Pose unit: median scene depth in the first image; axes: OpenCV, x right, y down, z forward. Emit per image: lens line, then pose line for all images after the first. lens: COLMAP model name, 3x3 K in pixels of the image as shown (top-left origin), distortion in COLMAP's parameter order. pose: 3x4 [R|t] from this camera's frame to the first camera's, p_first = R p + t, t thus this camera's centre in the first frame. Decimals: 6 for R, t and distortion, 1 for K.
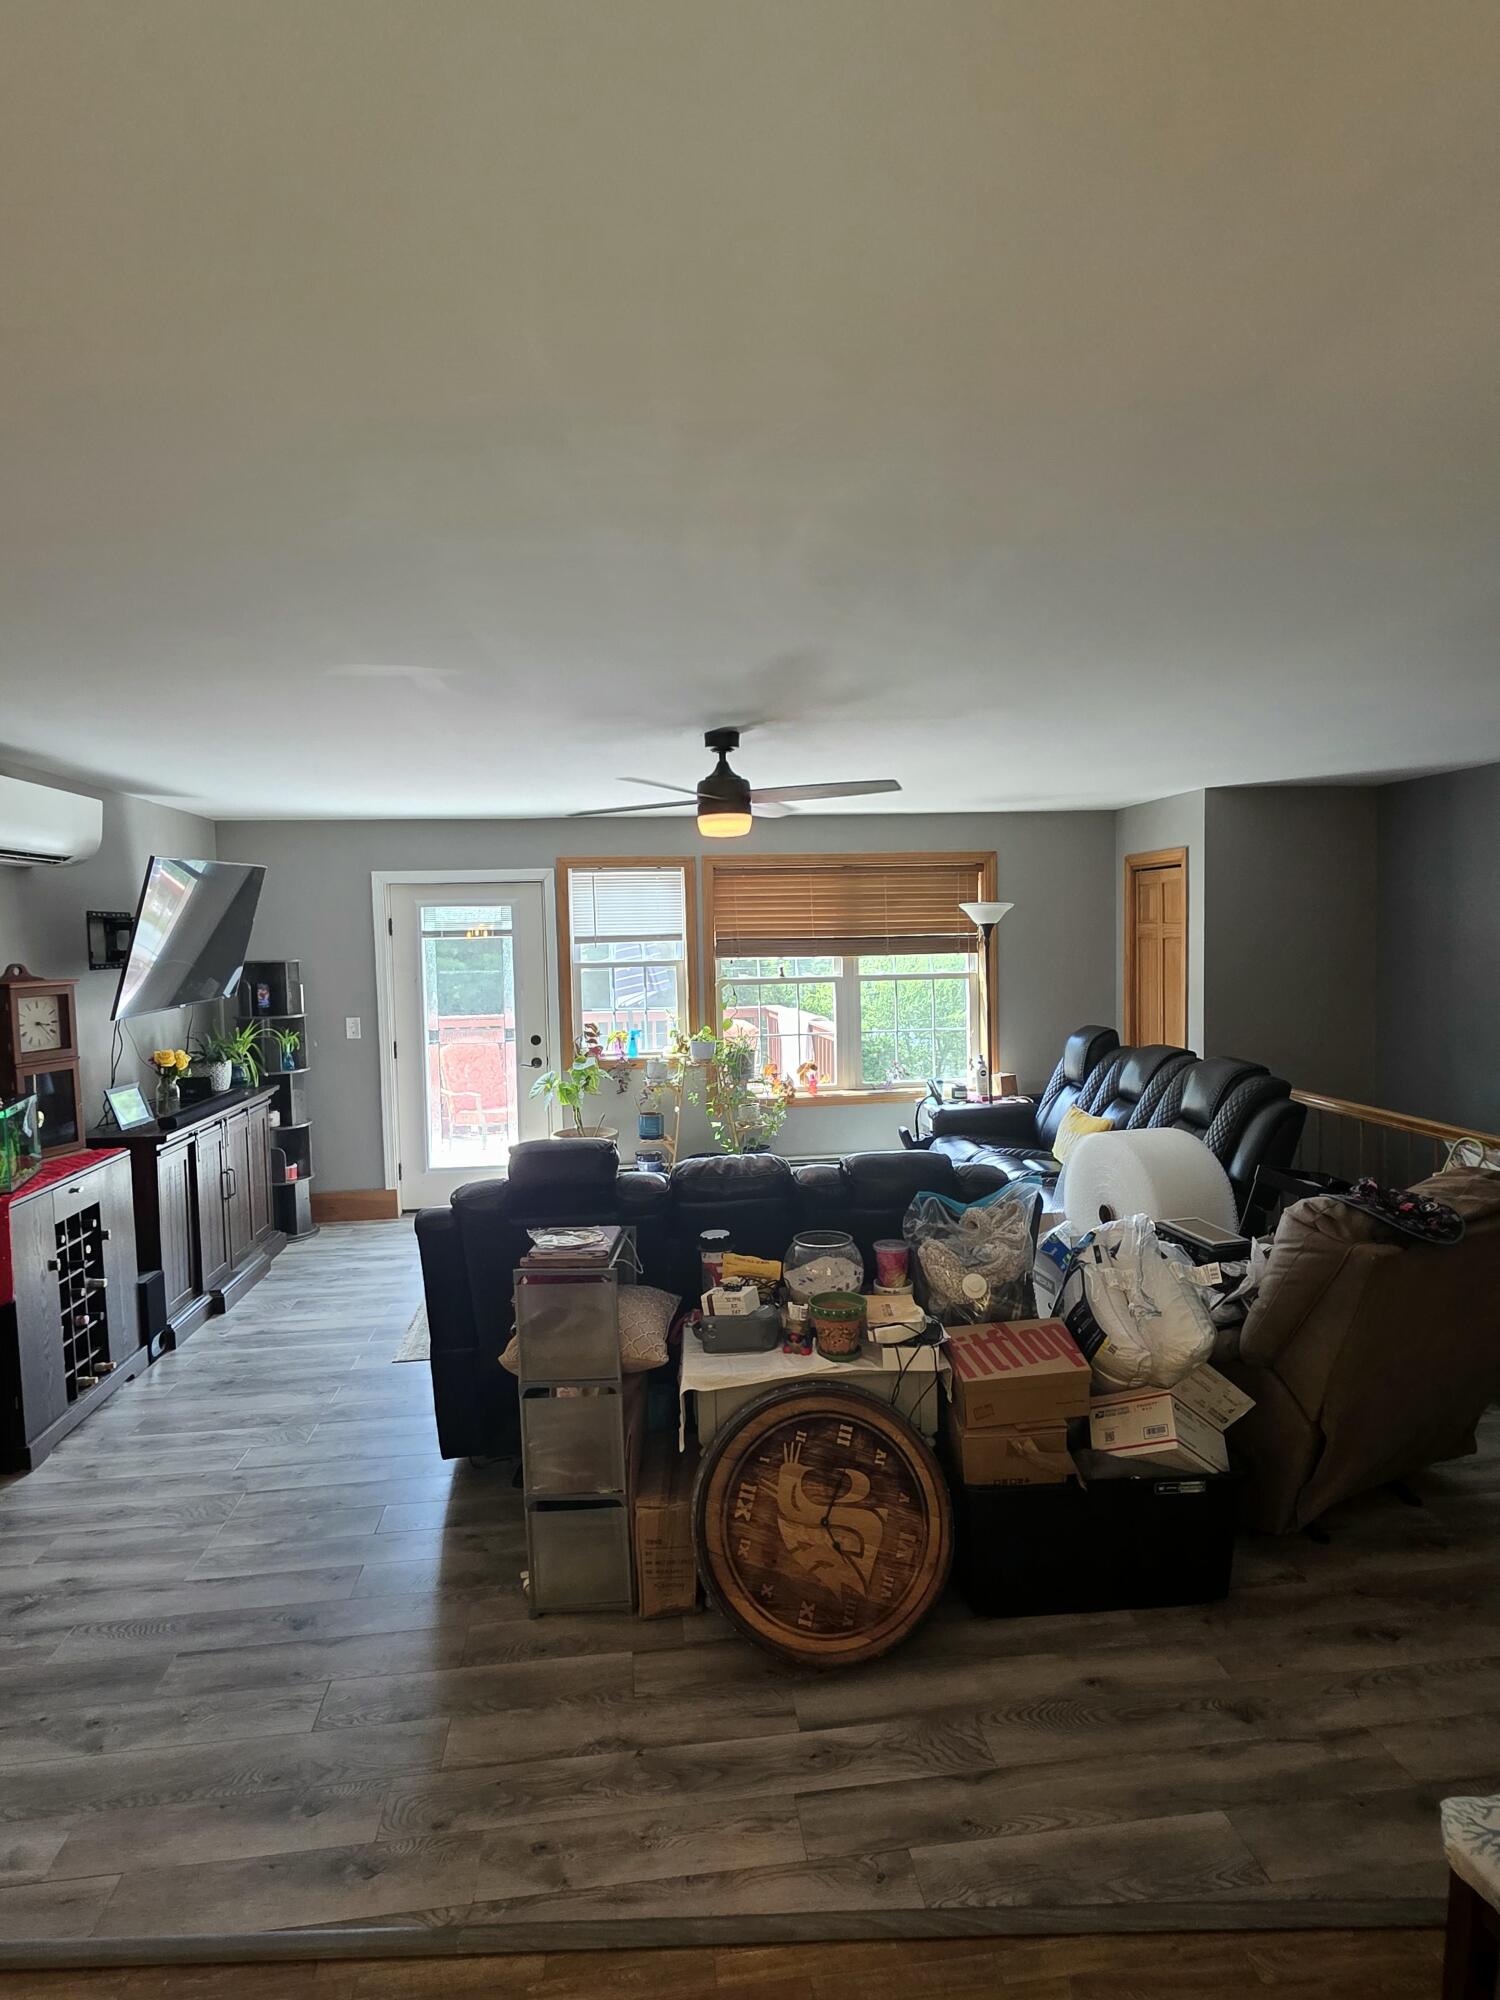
lens RADIAL K [[1083.8, 0, 749.3], [0, 1083.8, 1002.1], [0, 0, 1]] dist [0.001167, 0.000899]
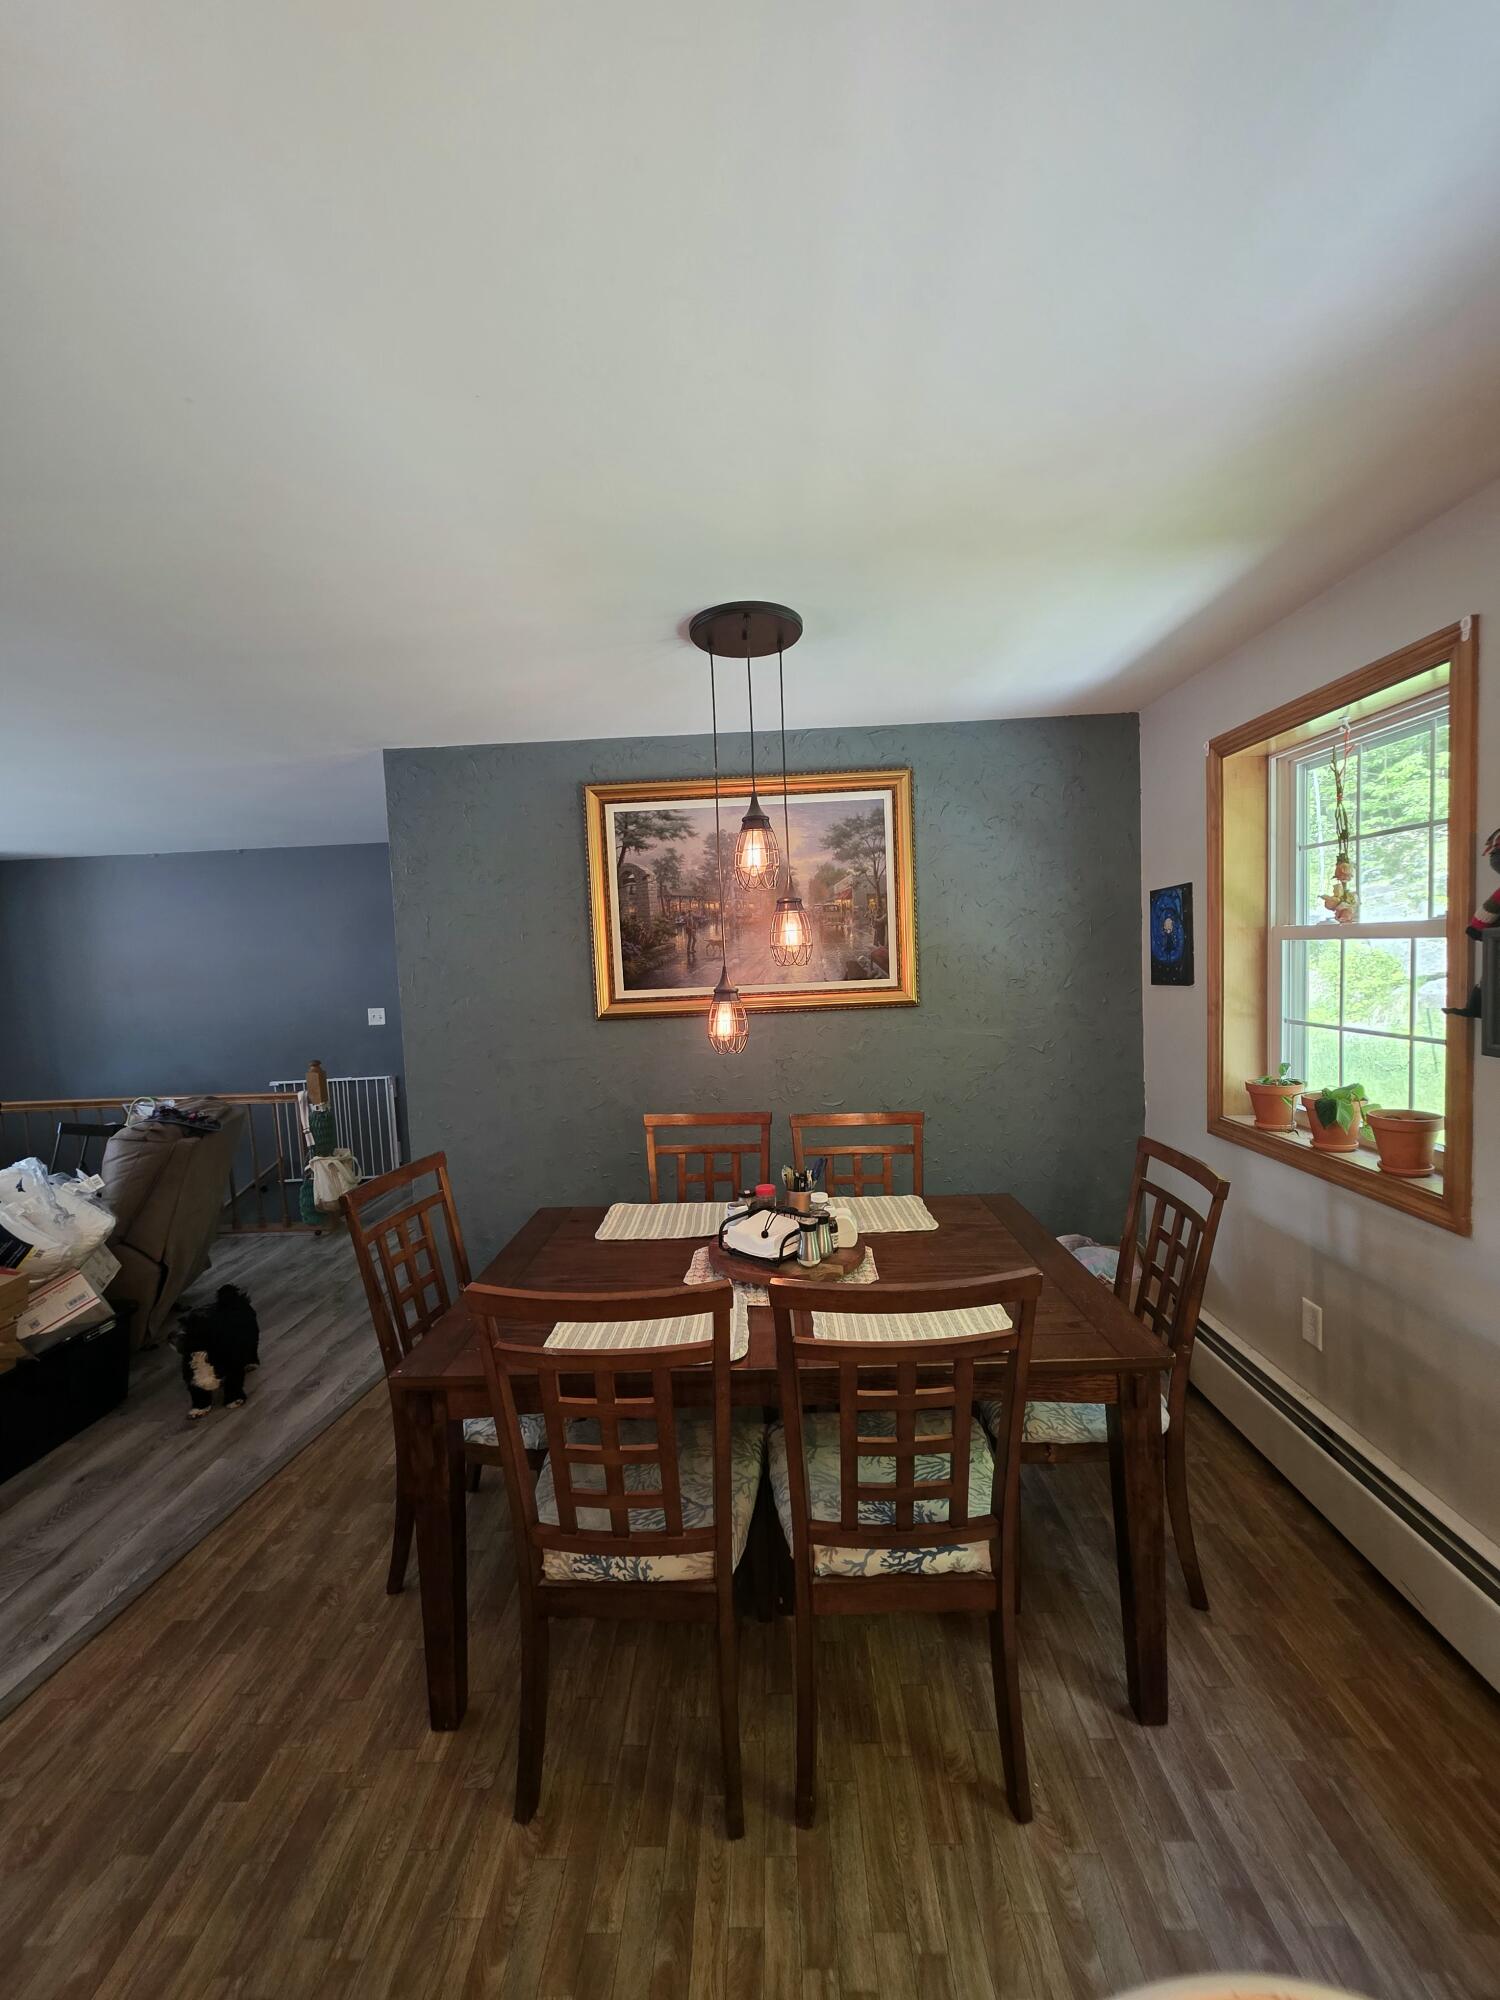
lens RADIAL K [[802.5, 0, 746.6], [0, 802.5, 1006.0], [0, 0, 1]] dist [-0.000669, 0.000303]
pose [[0.143863, -0.046640, 0.988498, -0.337366], [0.095884, 0.994846, 0.032984, 0.041551], [-0.984941, 0.090036, 0.147594, -0.031242]]
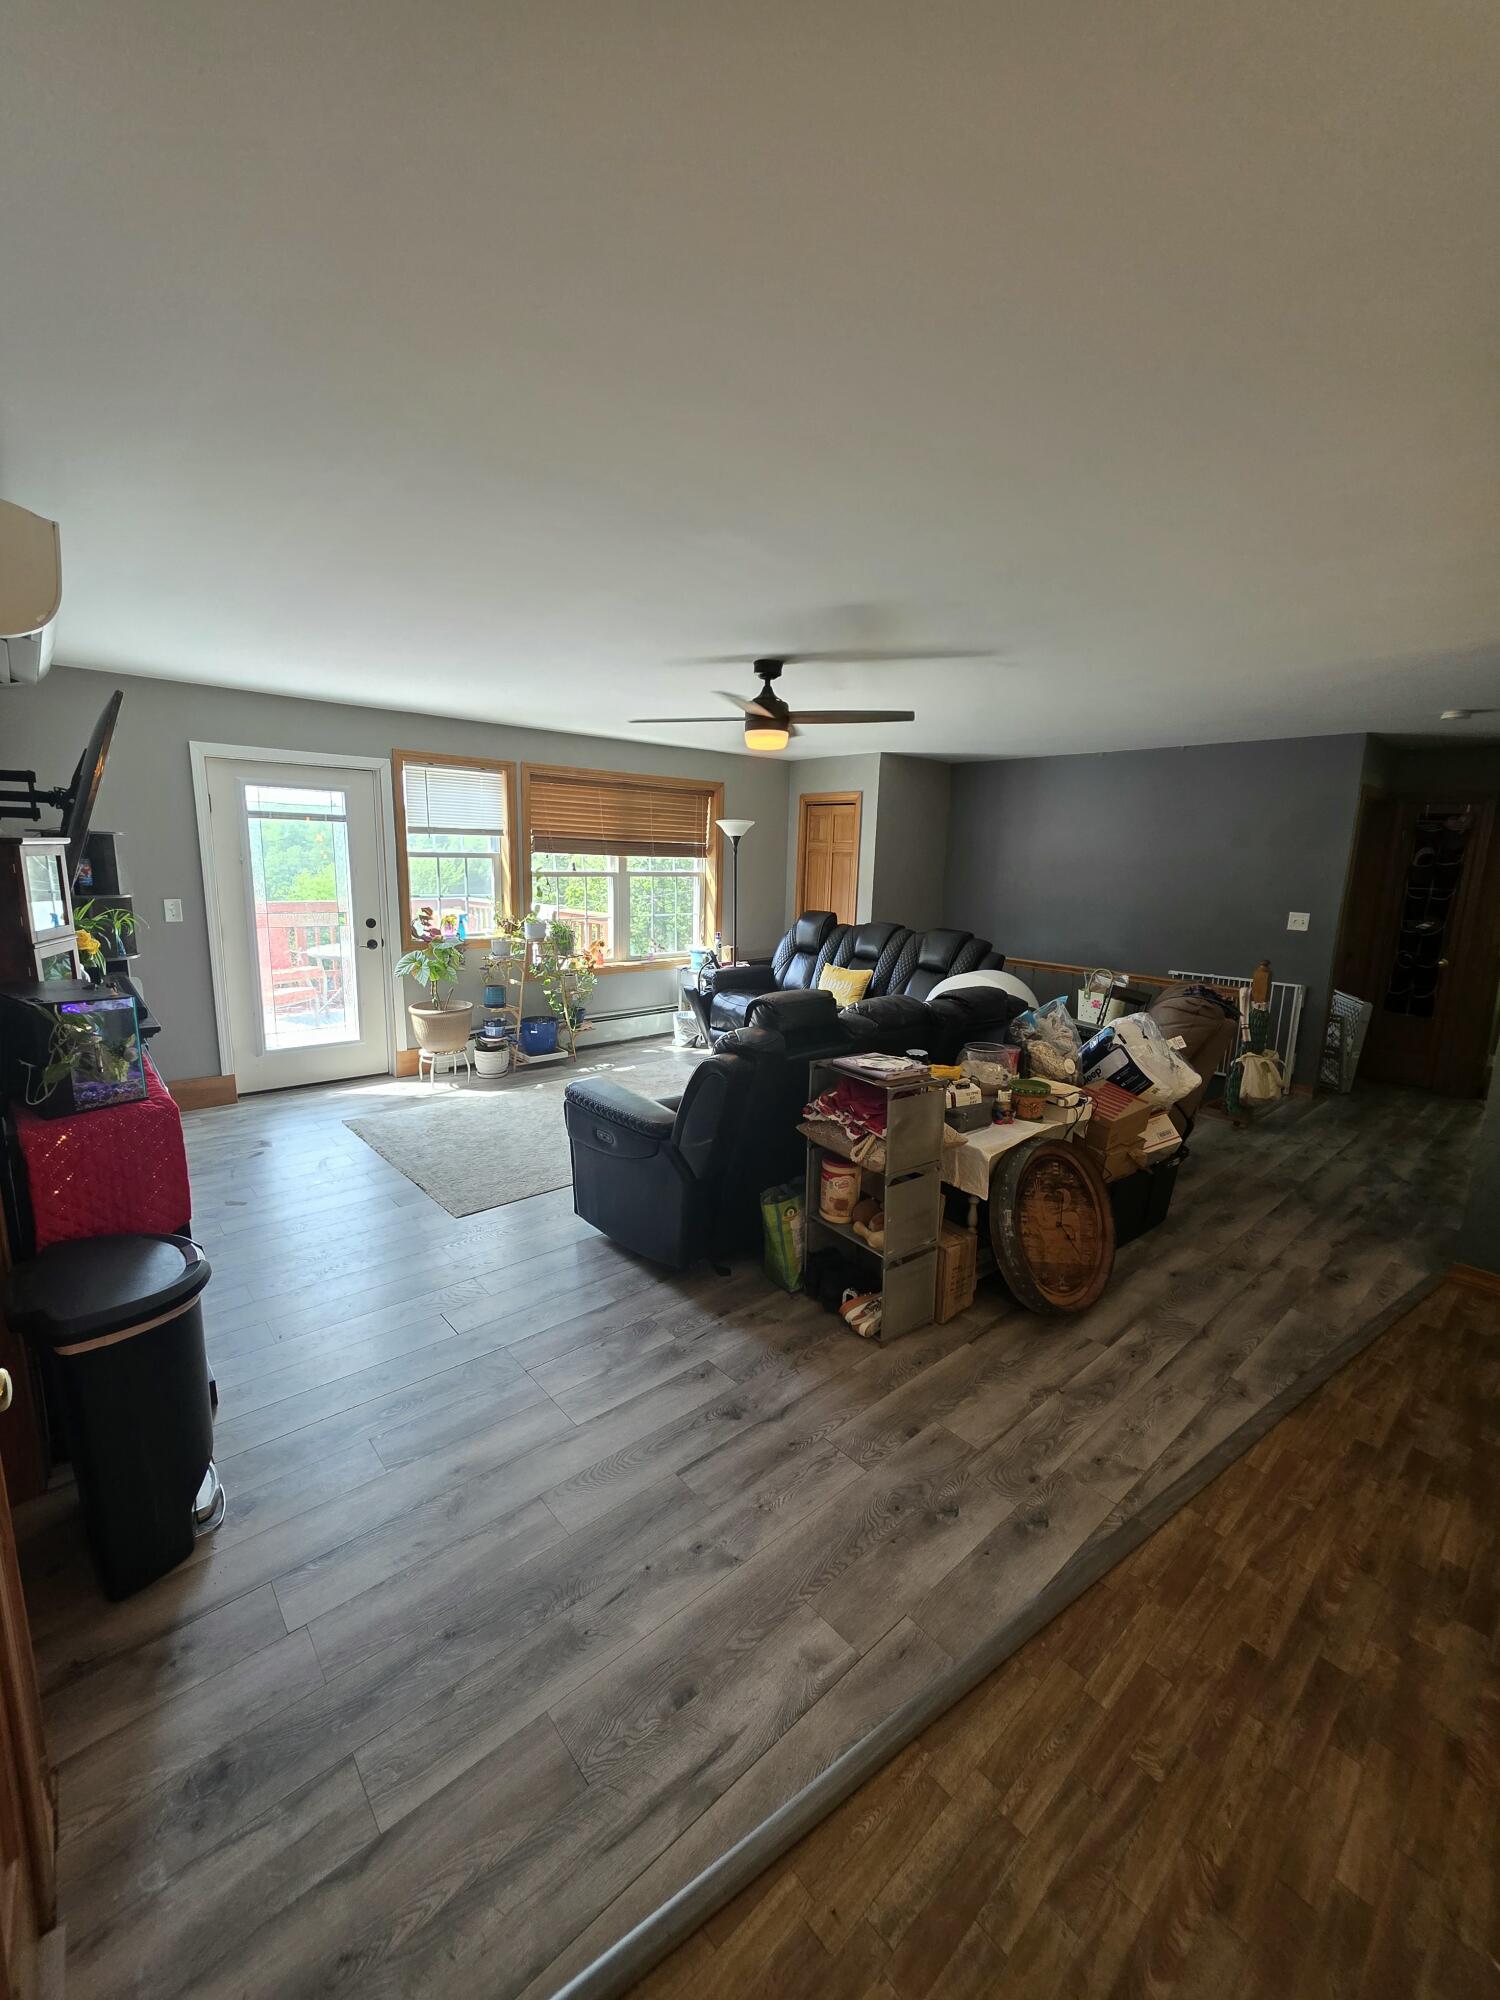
lens RADIAL K [[802.5, 0, 750.4], [0, 802.5, 1001.3], [0, 0, 1]] dist [-0.000669, 0.000303]
pose [[0.822620, -0.059298, 0.565491, -0.578501], [-0.008892, 0.993084, 0.117070, 0.026921], [-0.568522, -0.101332, 0.816403, 0.230933]]
